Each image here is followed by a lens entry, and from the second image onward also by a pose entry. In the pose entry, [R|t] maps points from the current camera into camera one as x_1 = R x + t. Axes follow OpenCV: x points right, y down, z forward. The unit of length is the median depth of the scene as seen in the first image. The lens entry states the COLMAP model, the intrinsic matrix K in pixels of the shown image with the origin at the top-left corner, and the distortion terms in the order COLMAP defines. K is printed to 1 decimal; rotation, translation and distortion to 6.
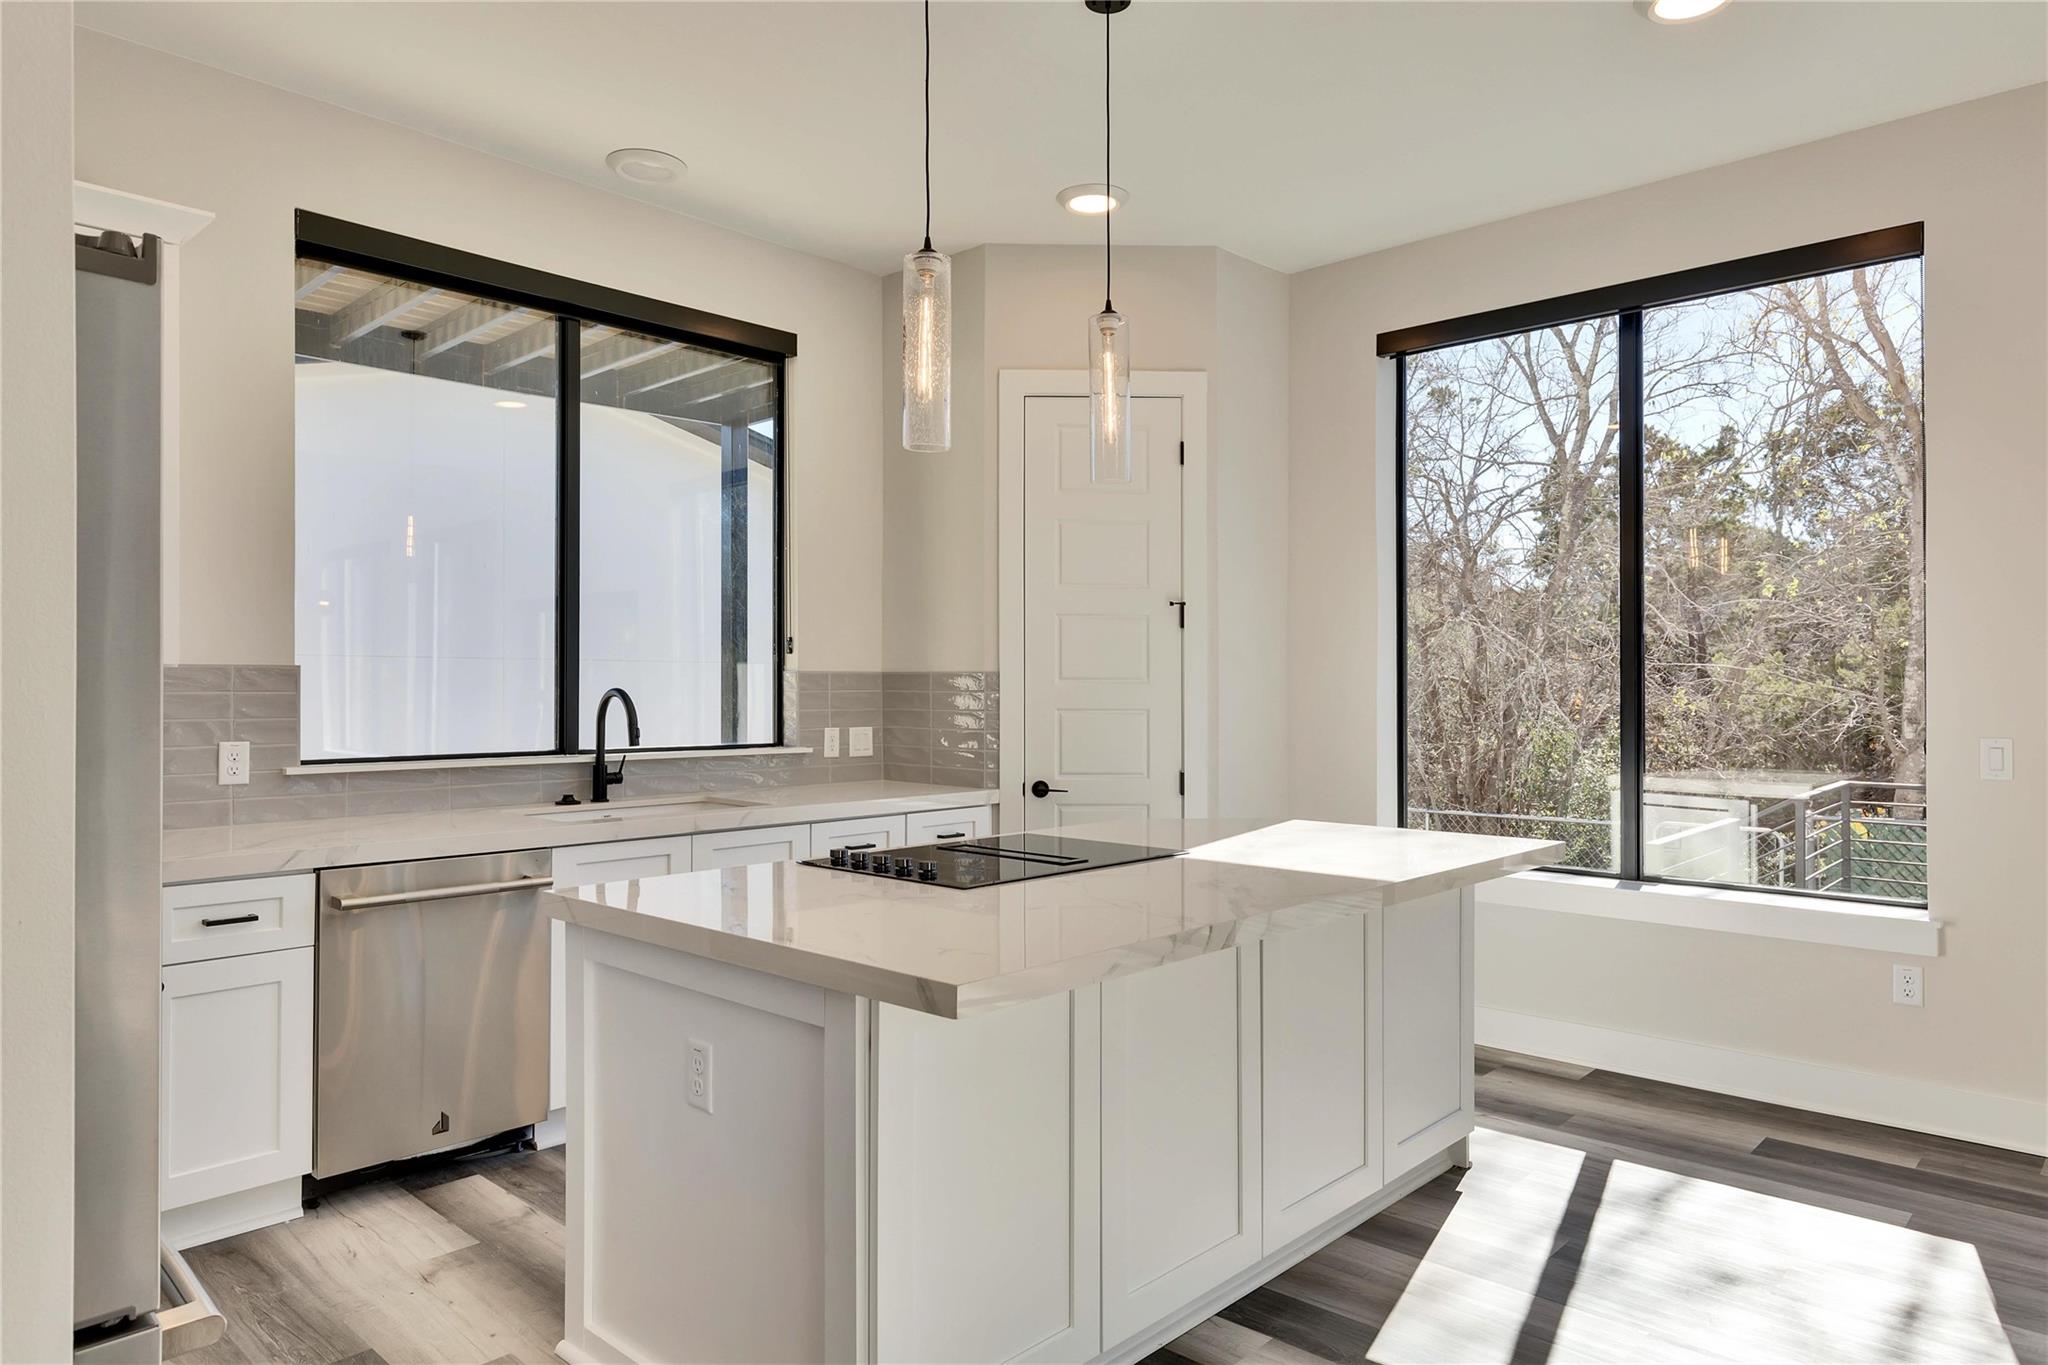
lens RADIAL K [[1098.0, 0, 1019.5], [0, 1098.0, 692.5], [0, 0, 1]] dist [-0.075541, -0.001163]
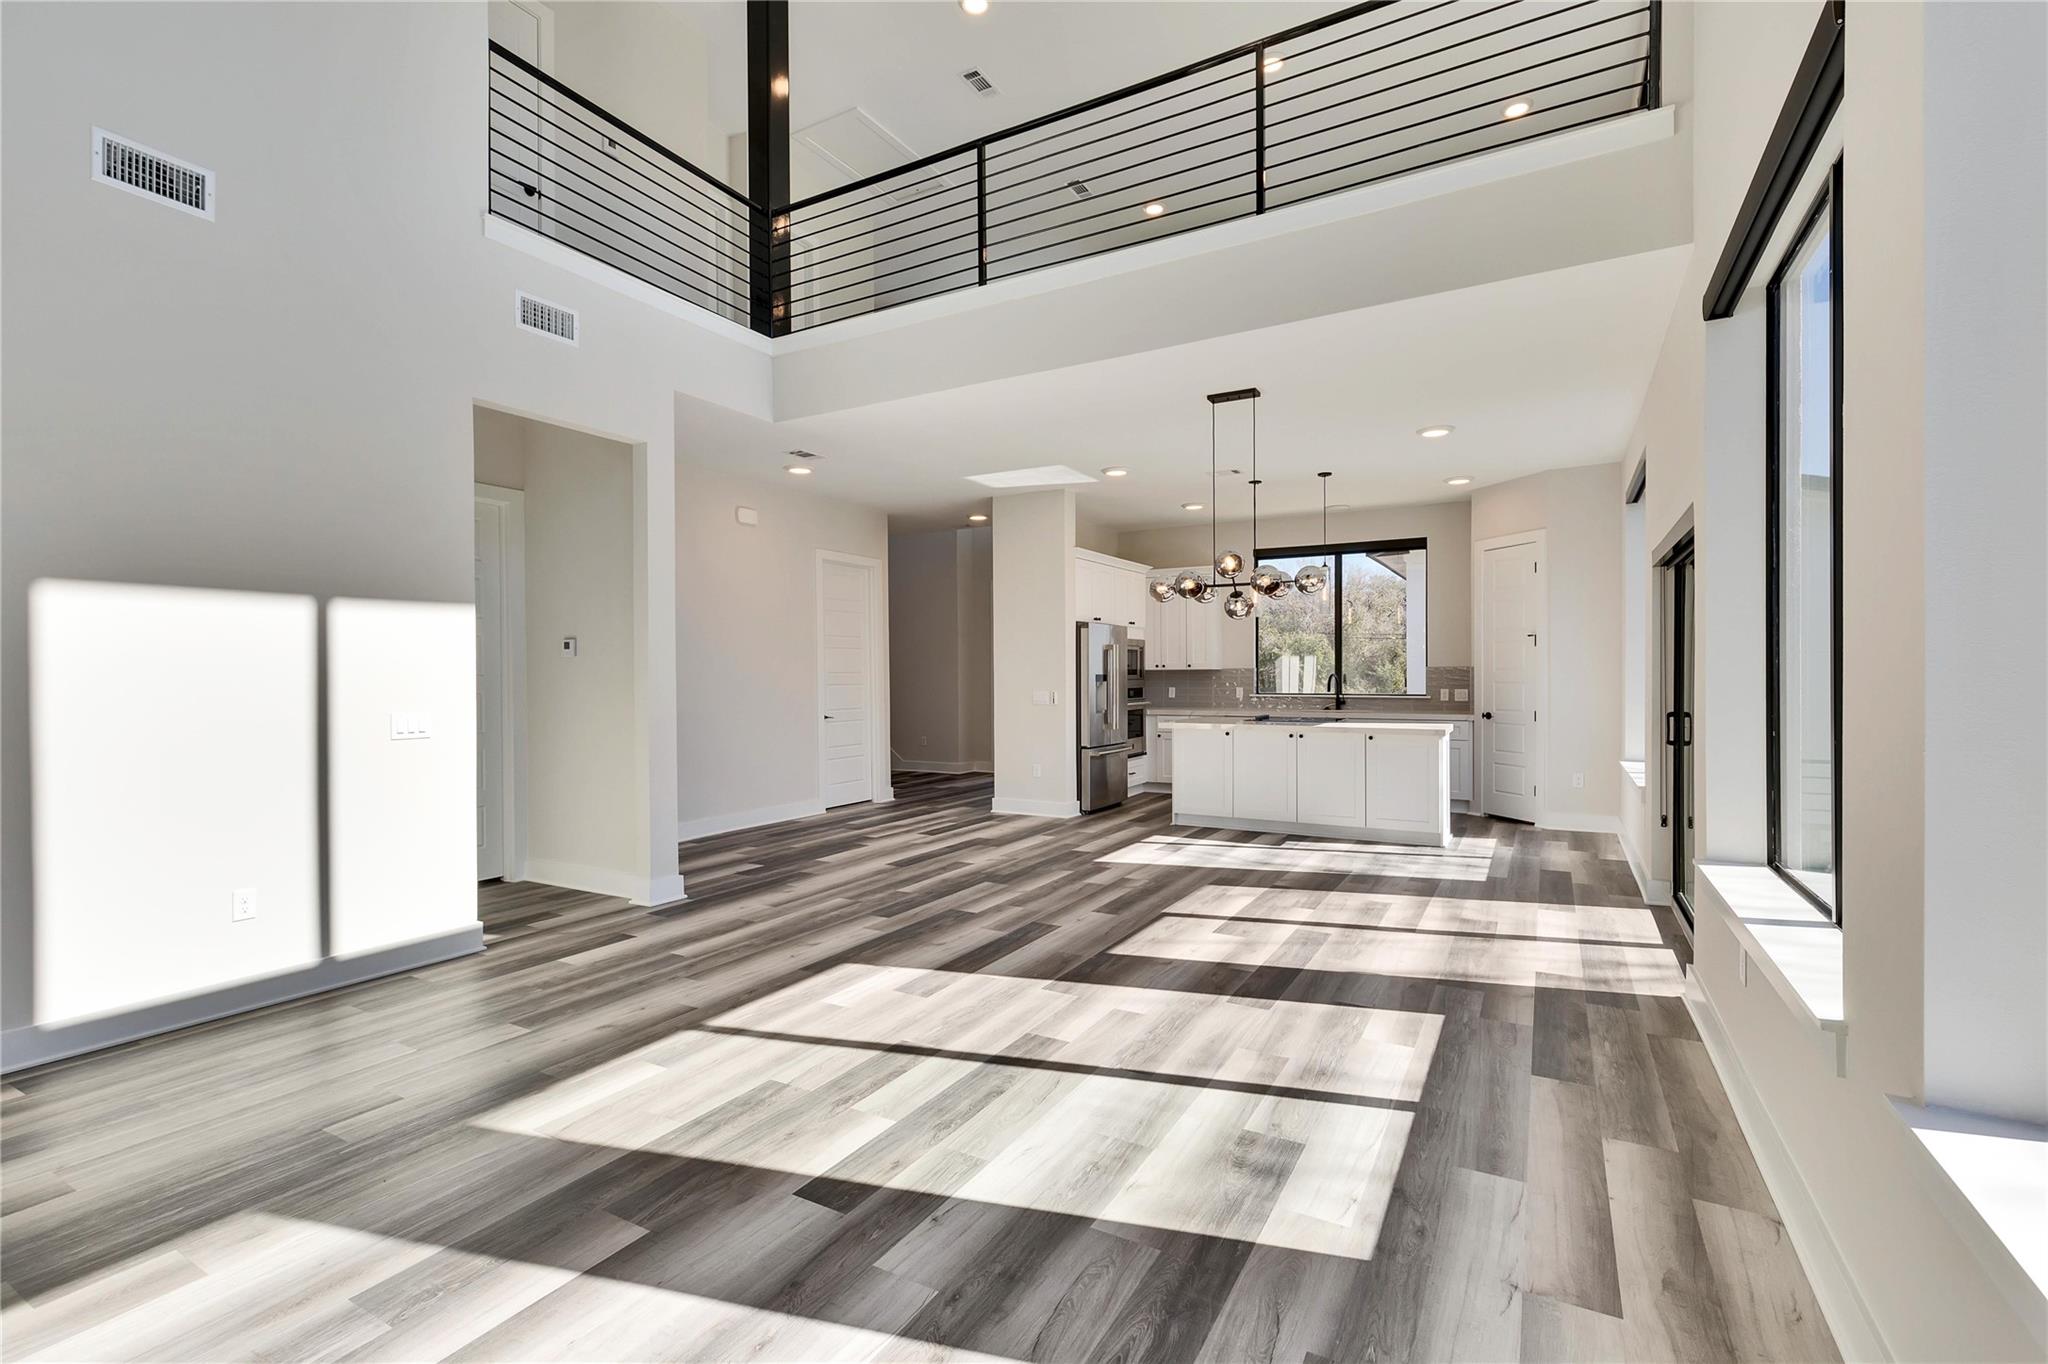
lens RADIAL K [[927.8, 0, 1024.5], [0, 927.8, 683.3], [0, 0, 1]] dist [0.008824, -0.001859]
pose [[0.235647, 0.010663, -0.971780, 1.725748], [0.002323, 0.999931, 0.011535, -0.008672], [0.971836, -0.004975, 0.235606, -0.446609]]
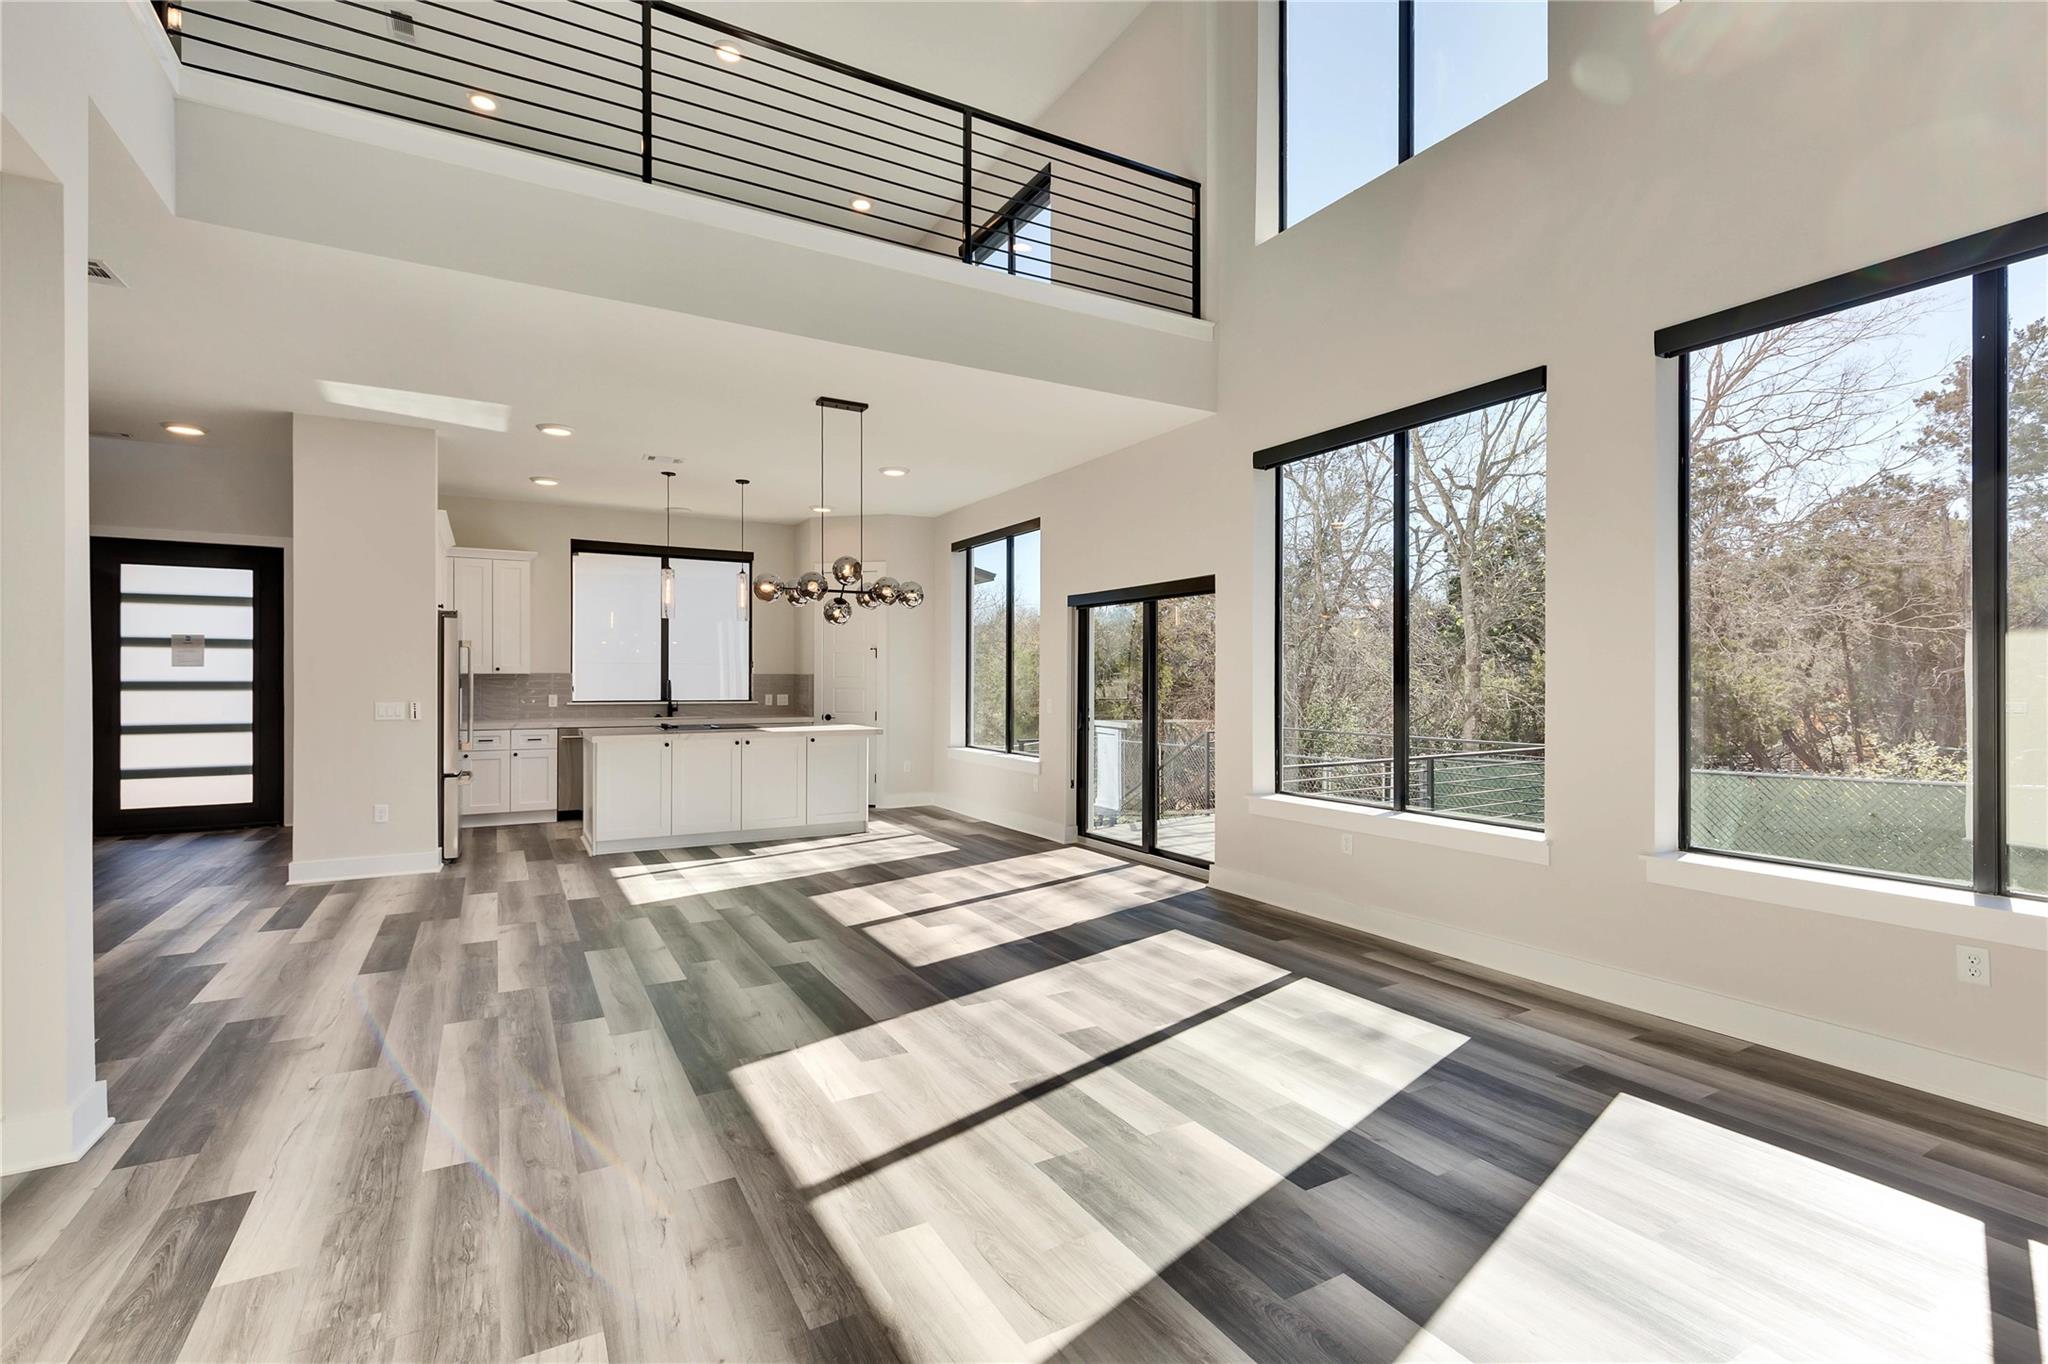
lens RADIAL K [[927.8, 0, 1028.2], [0, 927.8, 682.1], [0, 0, 1]] dist [0.008824, -0.001859]
pose [[0.958274, 0.005879, -0.285791, 1.140651], [-0.005536, 0.999983, 0.002010, -0.007121], [0.285797, -0.000344, 0.958290, -1.052726]]
